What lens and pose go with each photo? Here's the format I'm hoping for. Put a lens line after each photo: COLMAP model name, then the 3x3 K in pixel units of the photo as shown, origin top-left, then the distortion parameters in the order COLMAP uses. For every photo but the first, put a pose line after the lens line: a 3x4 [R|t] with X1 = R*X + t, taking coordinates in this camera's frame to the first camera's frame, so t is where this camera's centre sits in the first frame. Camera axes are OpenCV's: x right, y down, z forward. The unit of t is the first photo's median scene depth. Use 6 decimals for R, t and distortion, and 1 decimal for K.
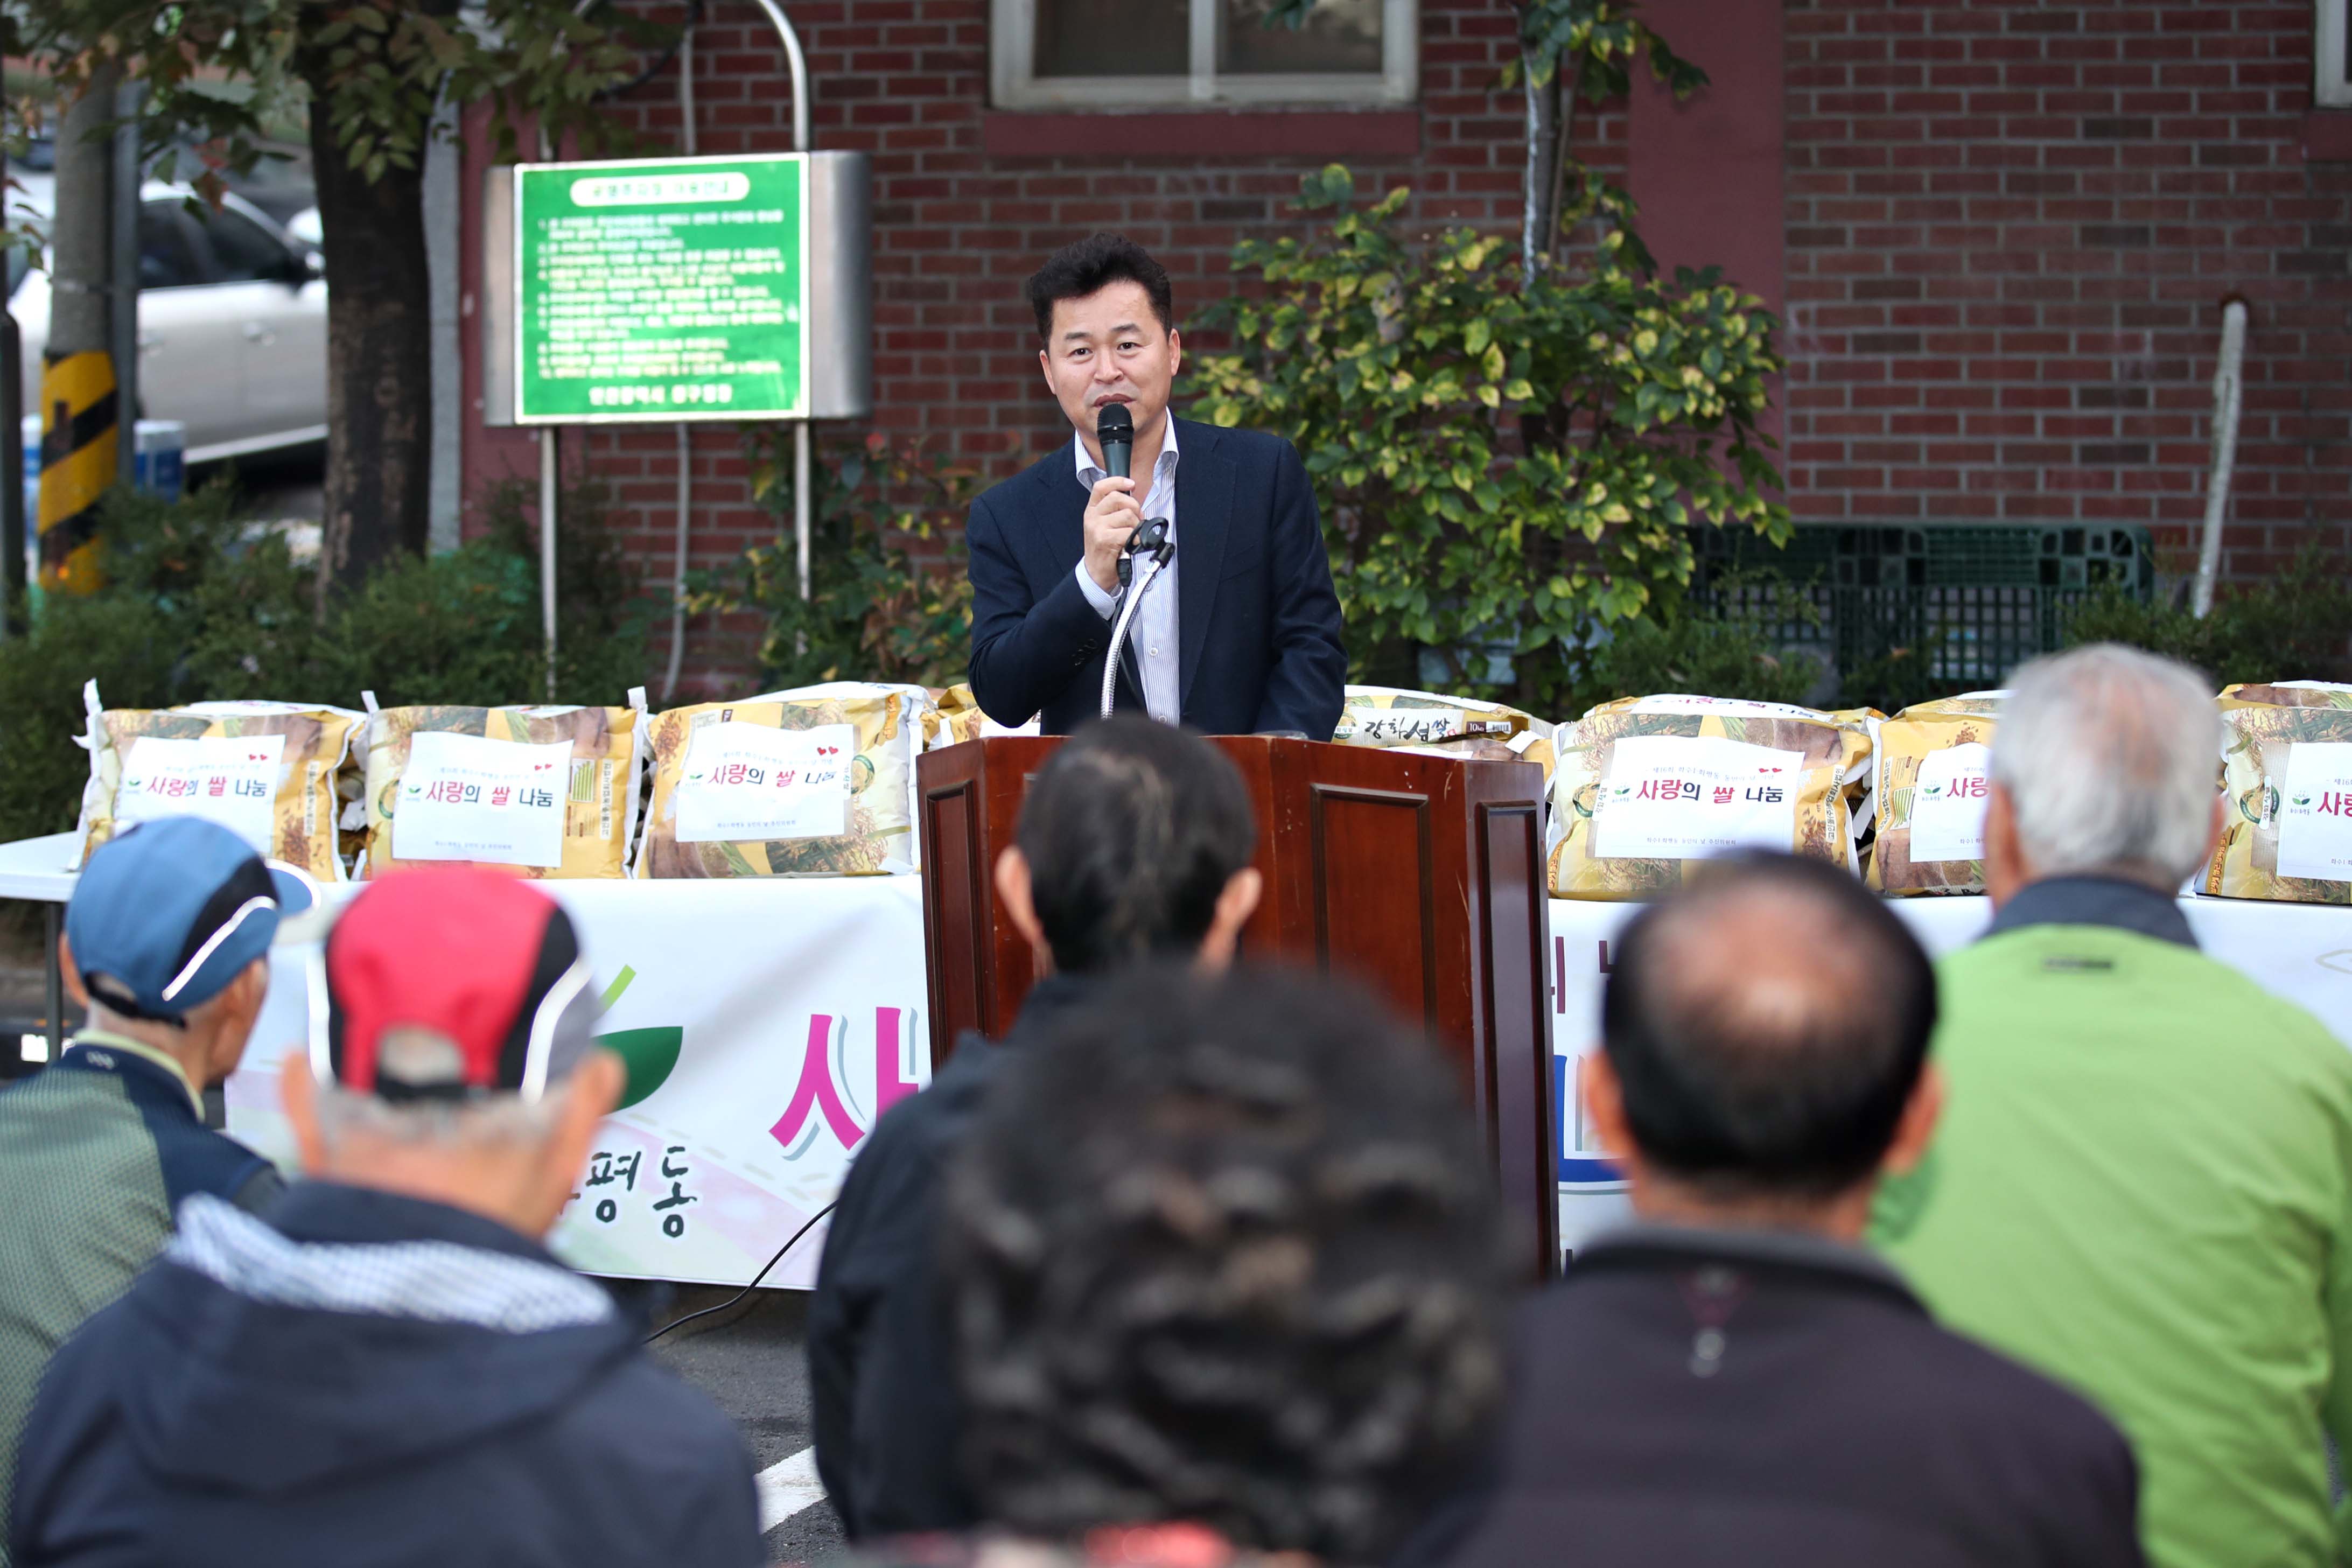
lens RADIAL K [[5301.2, 0, 1176.0], [0, 5301.2, 784.0], [0, 0, 1]] dist [-0.210940, 0.158412]
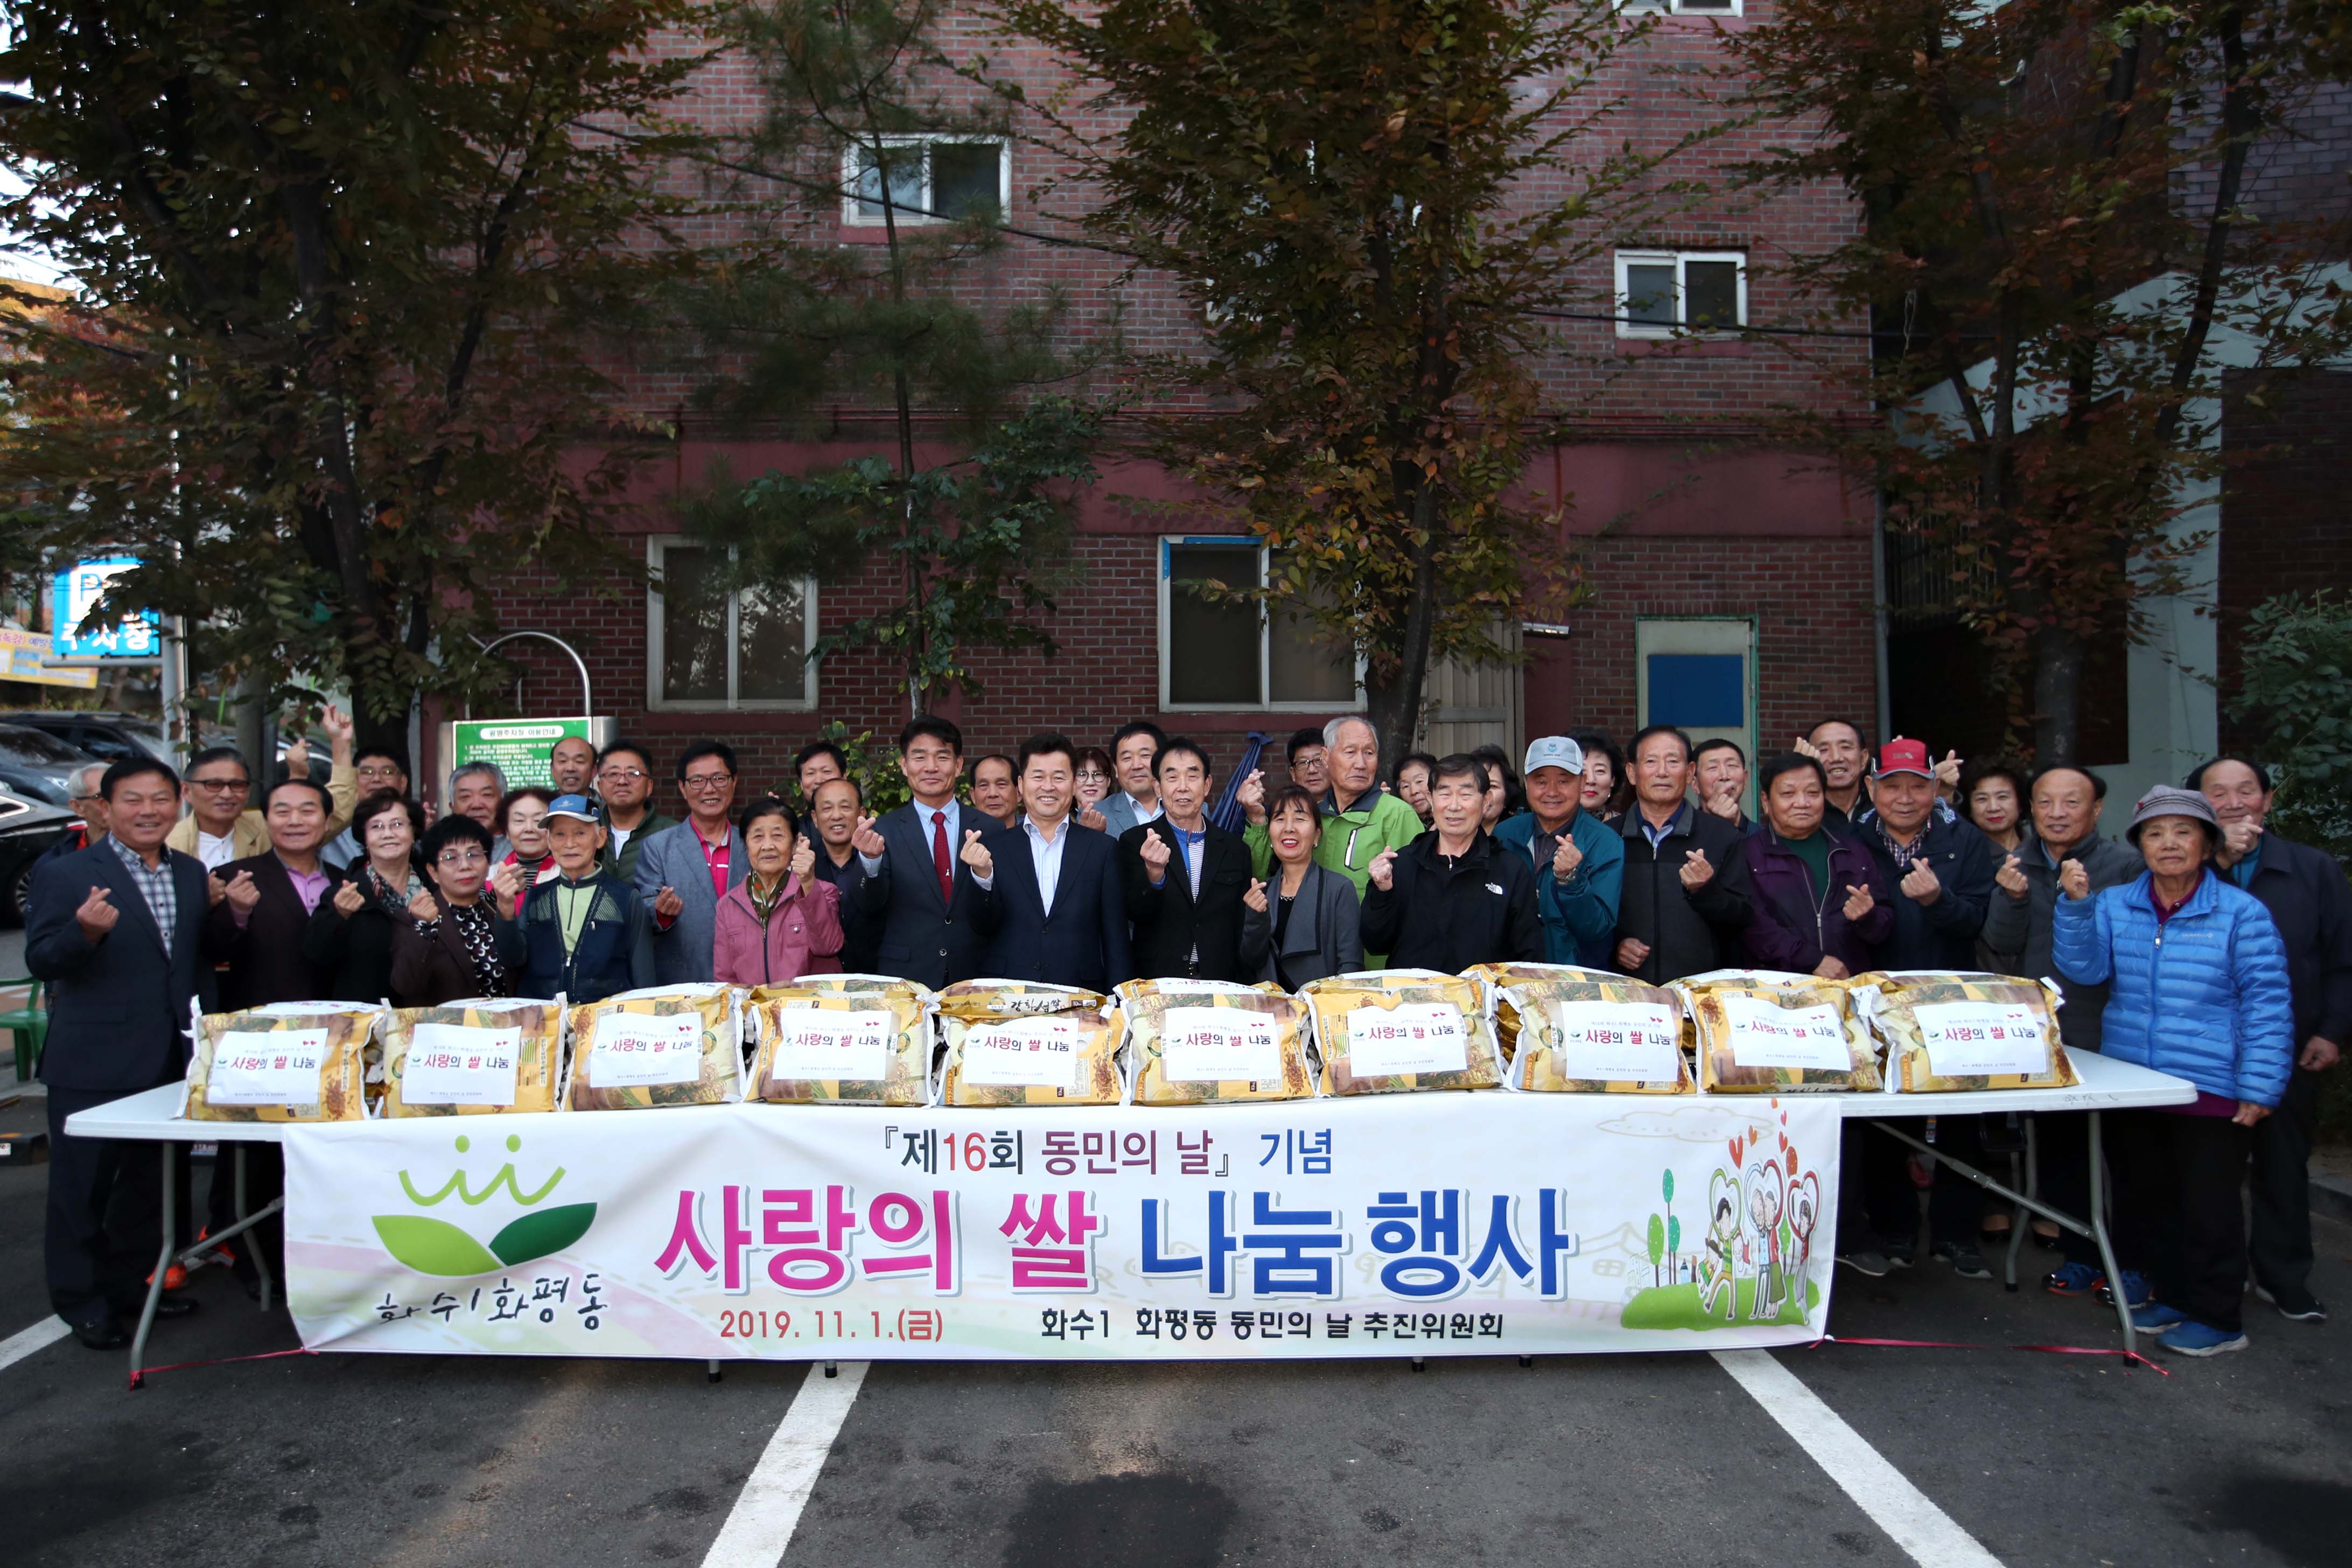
lens RADIAL K [[1505.5, 0, 1140.1], [0, 1505.5, 830.1], [0, 0, 1]] dist [-0.055514, 0.059685]
pose [[0.949021, -0.008666, 0.315094, -0.053397], [0.030275, 0.997507, -0.063750, -0.023670], [-0.313756, 0.070040, 0.946917, 0.341351]]
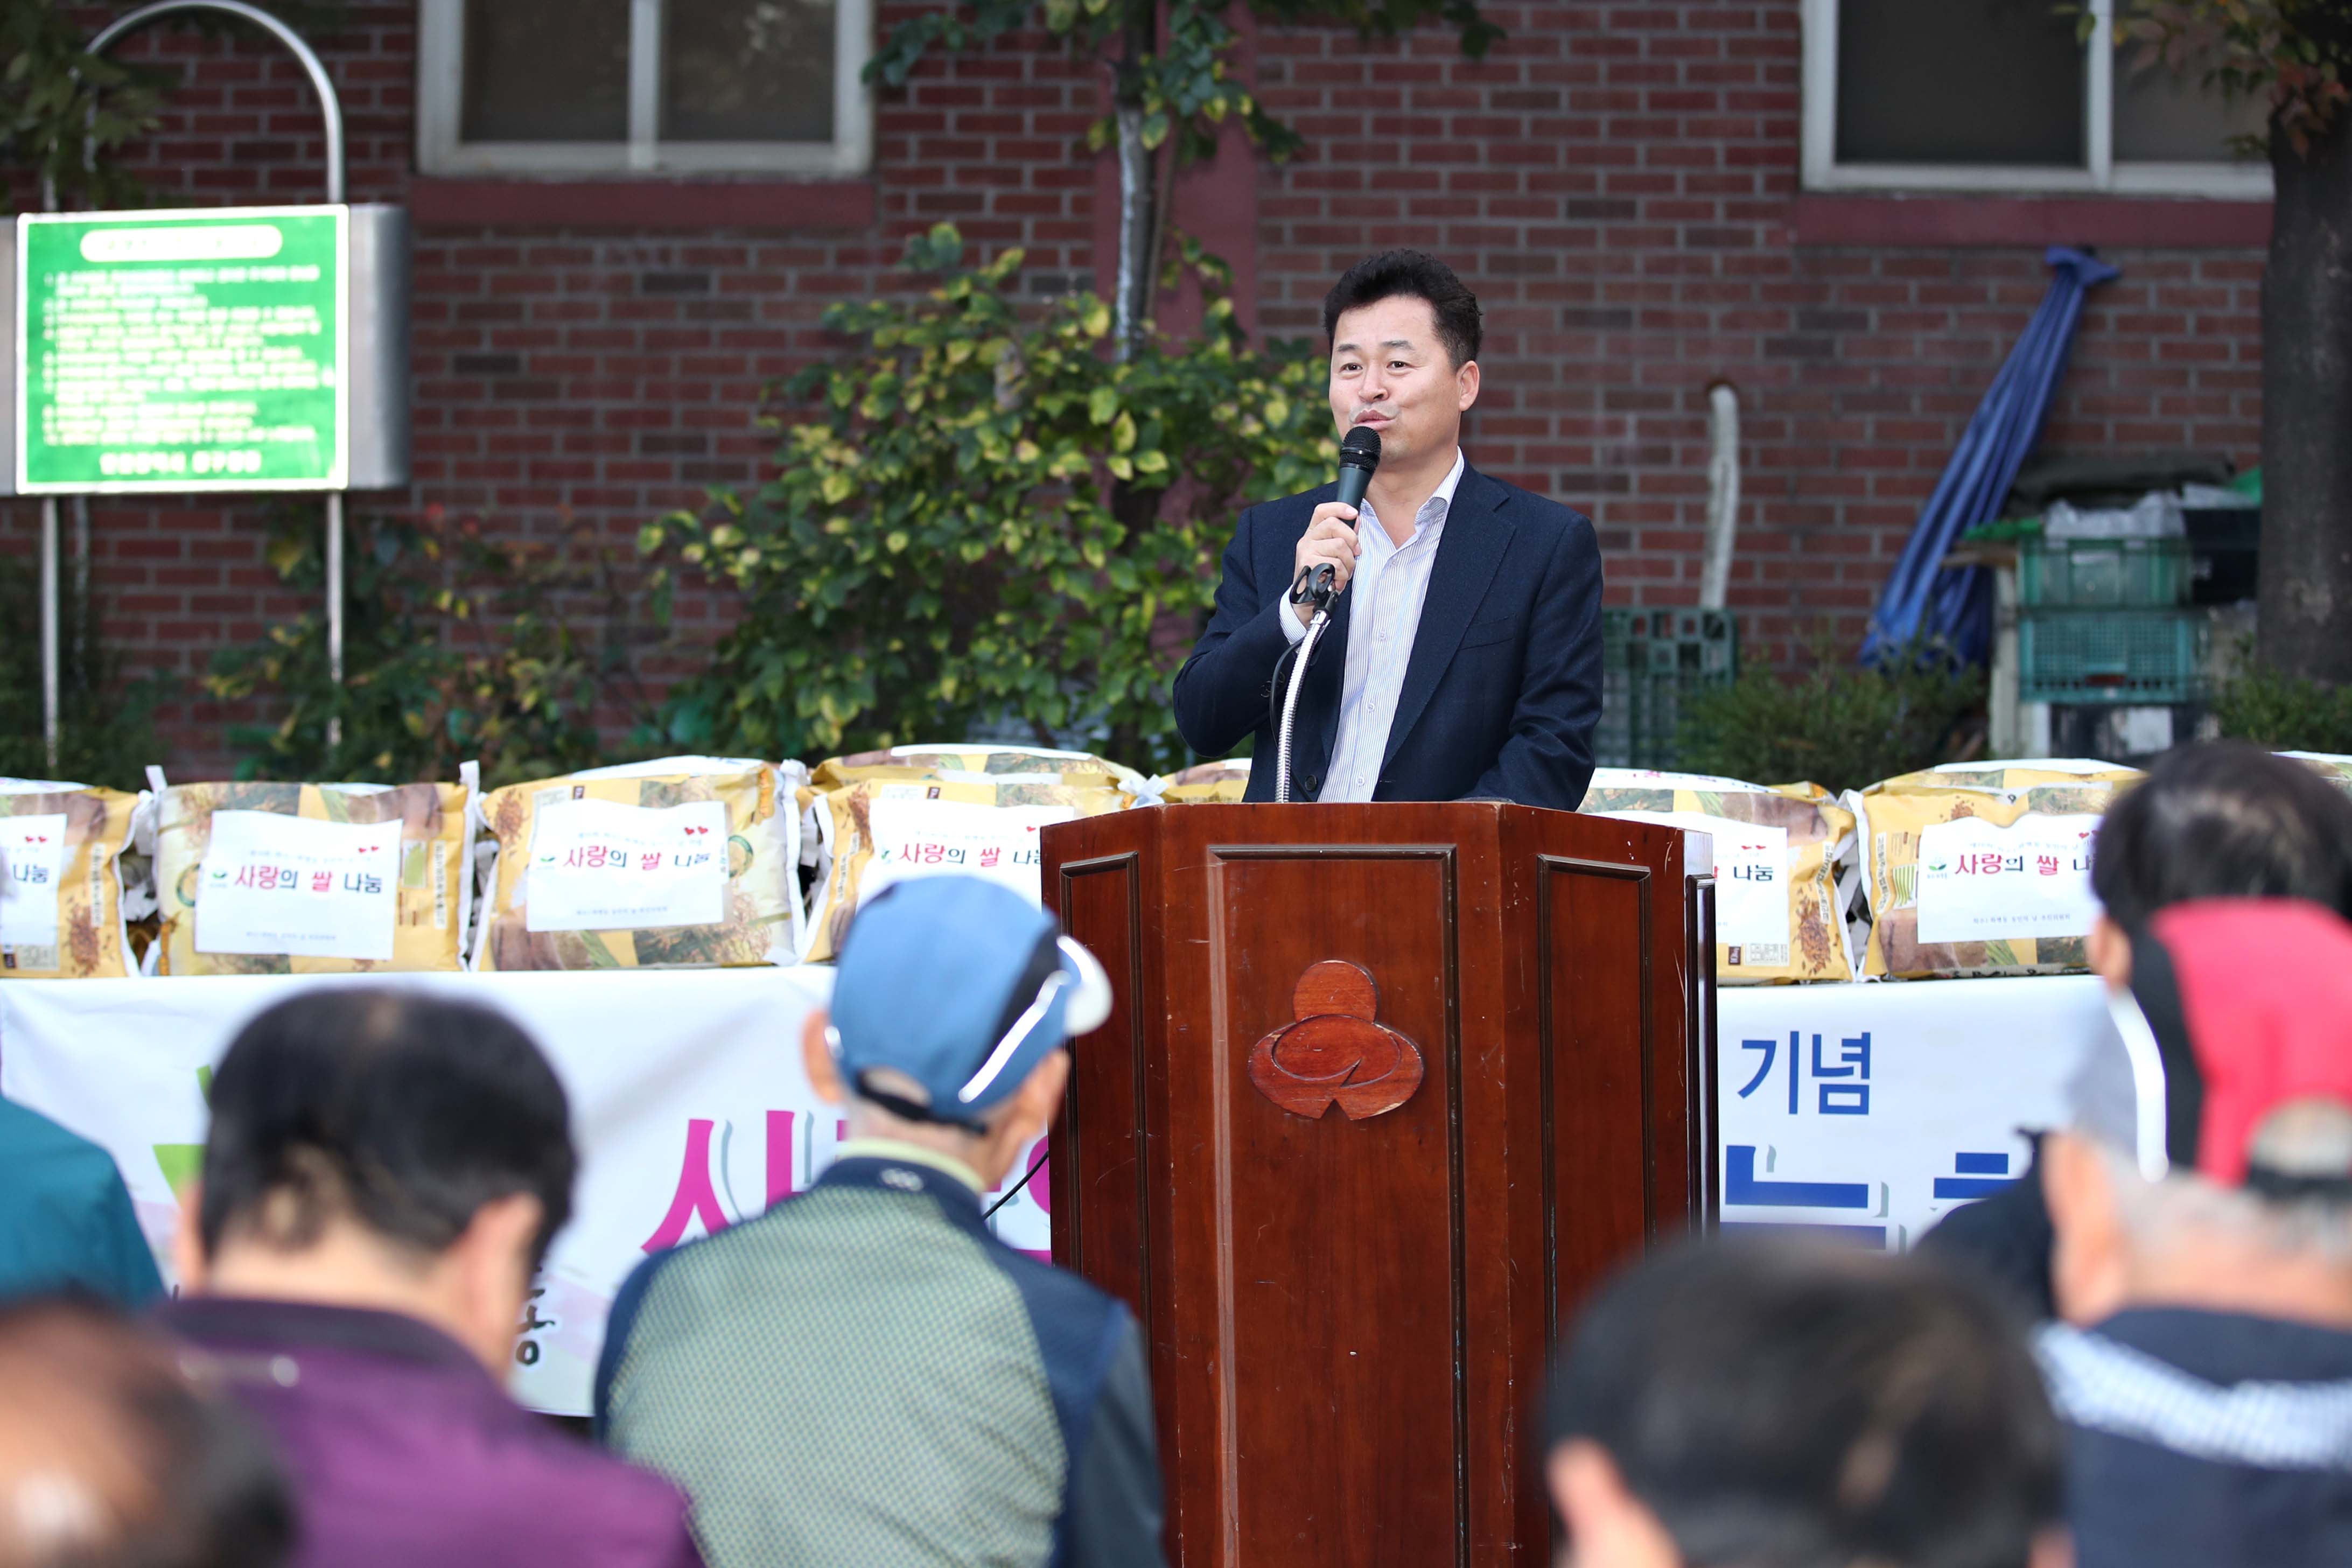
lens RADIAL K [[5301.2, 0, 1176.0], [0, 5301.2, 784.0], [0, 0, 1]] dist [-0.210940, 0.158412]
pose [[0.983692, -0.000185, 0.179861, -0.101797], [0.003871, 0.999790, -0.020143, 0.003020], [-0.179820, 0.020511, 0.983486, 0.058789]]
